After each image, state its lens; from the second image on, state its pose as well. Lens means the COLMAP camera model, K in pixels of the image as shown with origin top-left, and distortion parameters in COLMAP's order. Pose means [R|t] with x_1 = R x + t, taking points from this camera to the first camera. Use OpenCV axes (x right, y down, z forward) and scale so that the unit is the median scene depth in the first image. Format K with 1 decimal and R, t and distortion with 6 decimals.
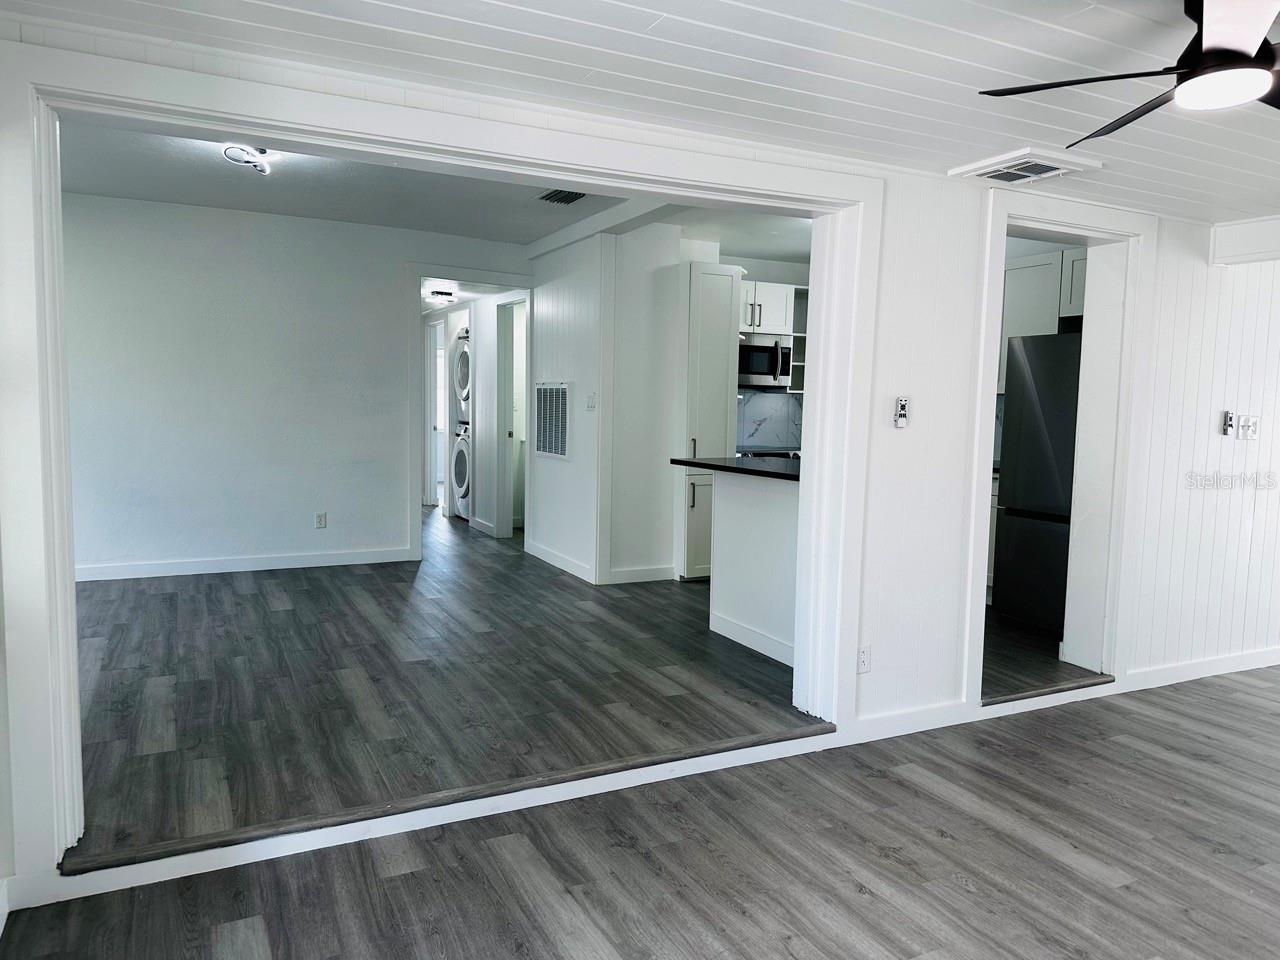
lens RADIAL K [[893.3, 0, 637.8], [0, 893.3, 471.5], [0, 0, 1]] dist [0.054977, -0.064435]
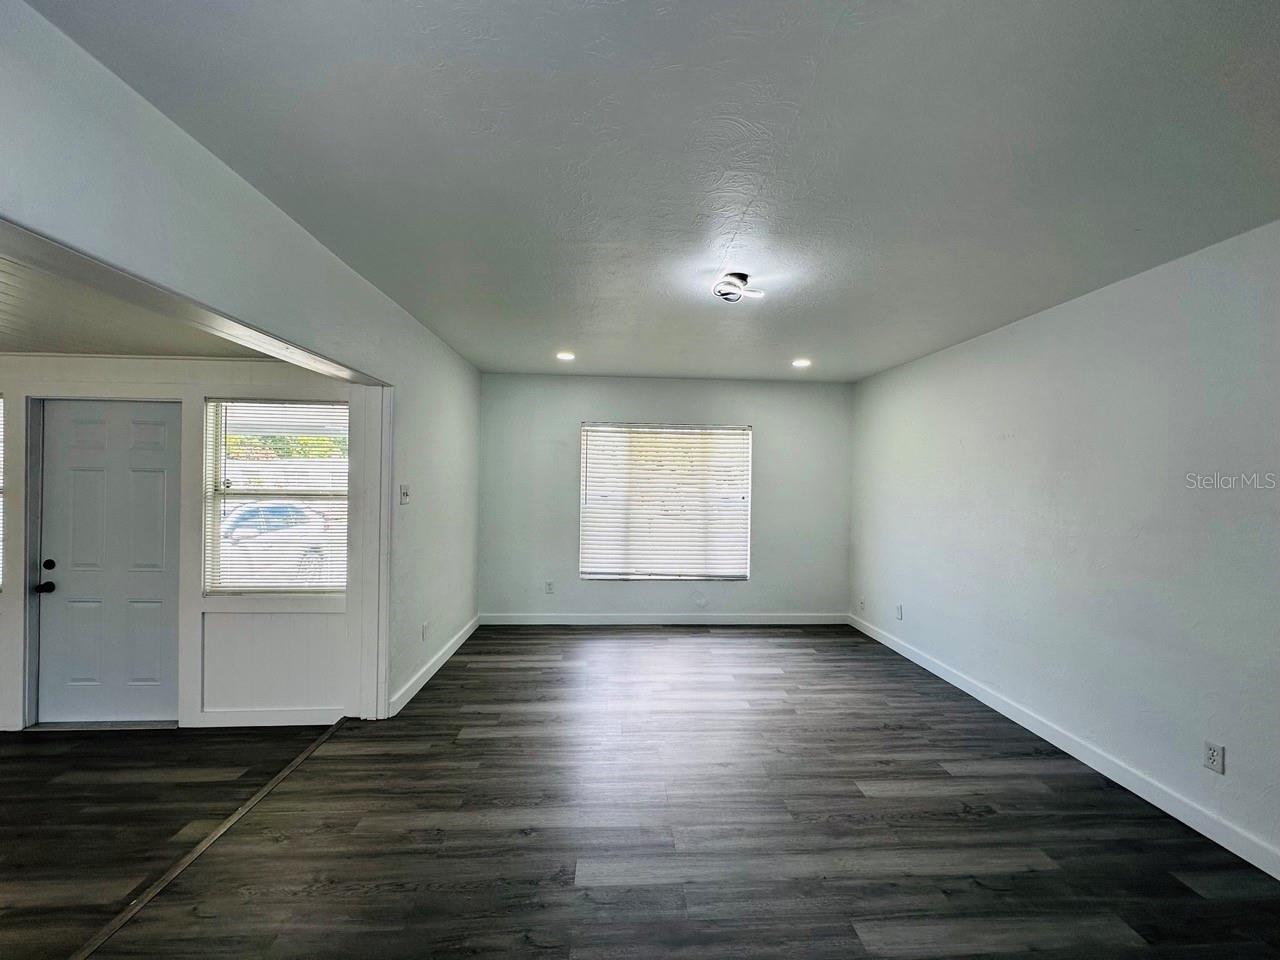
lens RADIAL K [[511.7, 0, 645.1], [0, 511.7, 479.1], [0, 0, 1]] dist [-0.005851, 0.000887]
pose [[-0.395695, -0.027949, -0.917957, 0.154561], [-0.097511, 0.995165, 0.011733, -0.150876], [0.913191, 0.094153, -0.396507, 1.312077]]
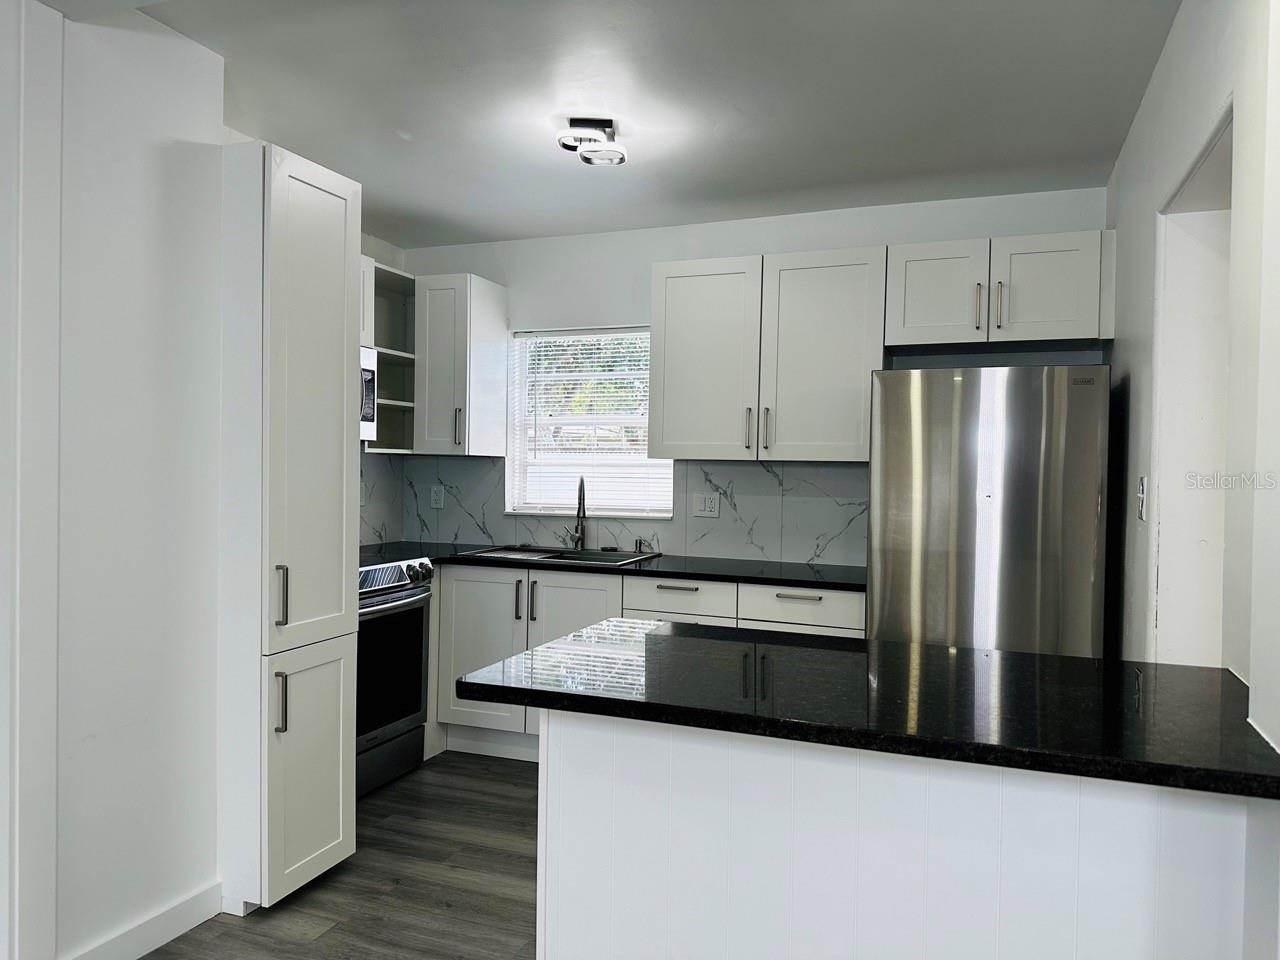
lens RADIAL K [[893.3, 0, 649.7], [0, 893.3, 483.2], [0, 0, 1]] dist [0.054977, -0.064435]
pose [[0.736943, -0.019202, 0.675682, -0.148161], [0.050244, 0.998387, -0.026426, -0.087685], [-0.674085, 0.053423, 0.736720, 0.909455]]
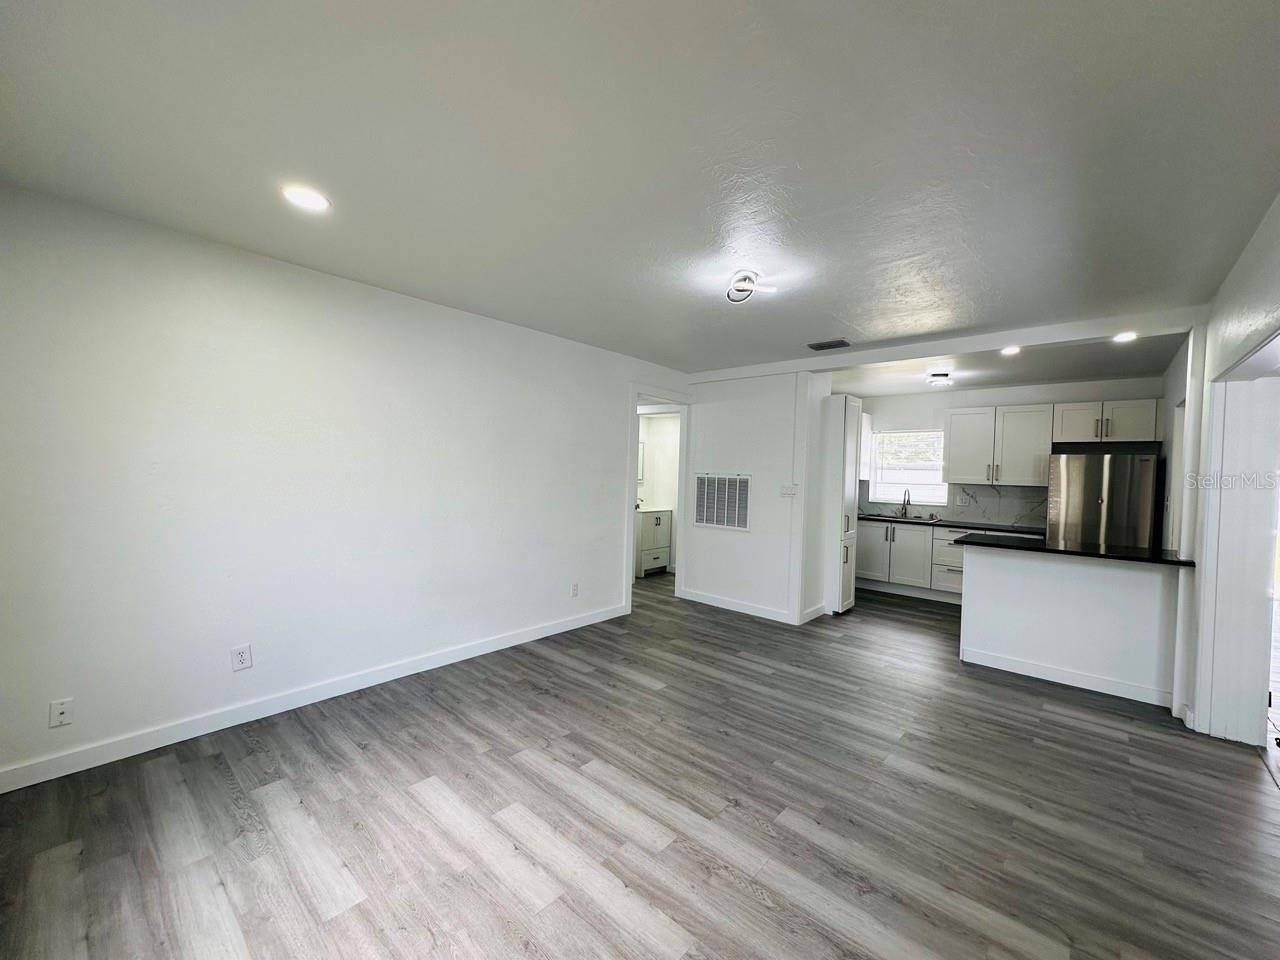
lens RADIAL K [[511.7, 0, 638.9], [0, 511.7, 476.8], [0, 0, 1]] dist [-0.005851, 0.000887]
pose [[0.933730, 0.000657, 0.357977, -0.869516], [0.018630, 0.998554, -0.050424, -0.100764], [-0.357493, 0.053752, 0.932368, 0.545706]]
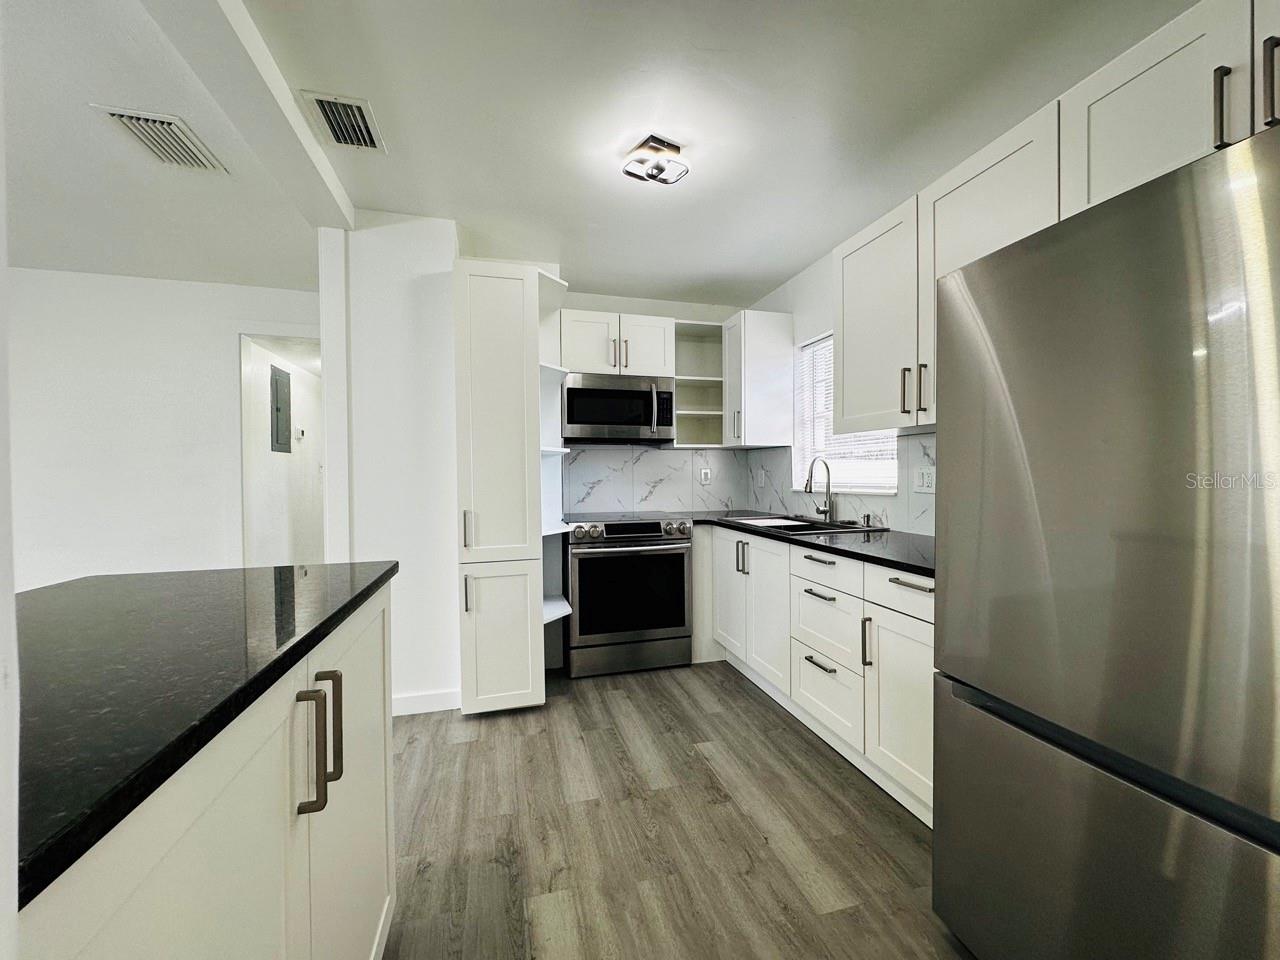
lens RADIAL K [[511.7, 0, 636.0], [0, 511.7, 480.0], [0, 0, 1]] dist [-0.005851, 0.000887]
pose [[0.979008, -0.026374, -0.202107, 0.433126], [0.013117, 0.997690, -0.066655, -0.051358], [0.203398, 0.062604, 0.977093, 1.014319]]
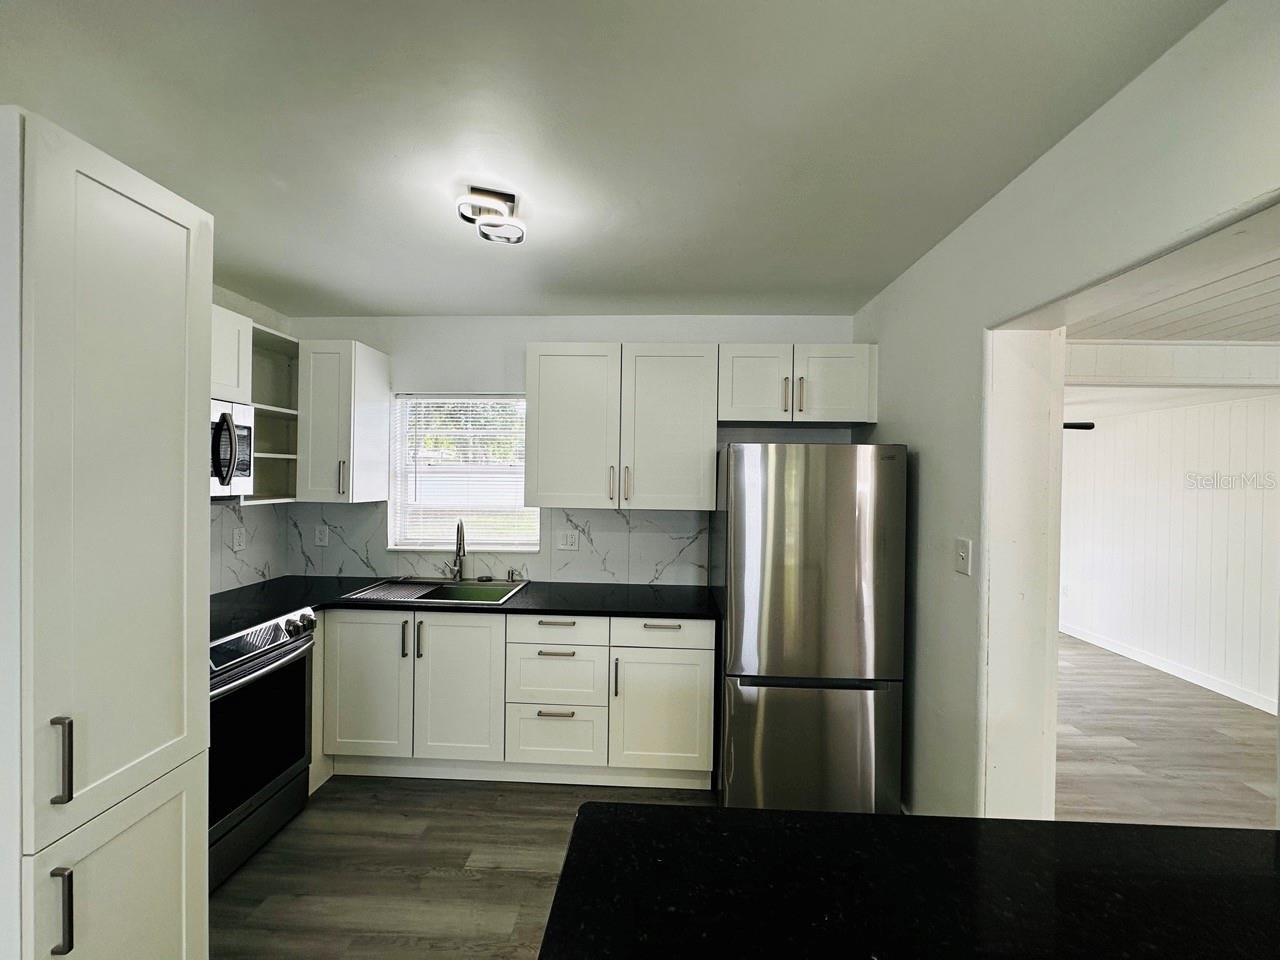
lens RADIAL K [[511.7, 0, 643.2], [0, 511.7, 480.1], [0, 0, 1]] dist [-0.005851, 0.000887]
pose [[0.485687, -0.016490, 0.873977, 0.017217], [0.062950, 0.997886, -0.016155, -0.158685], [-0.871863, 0.062863, 0.485698, 1.185363]]
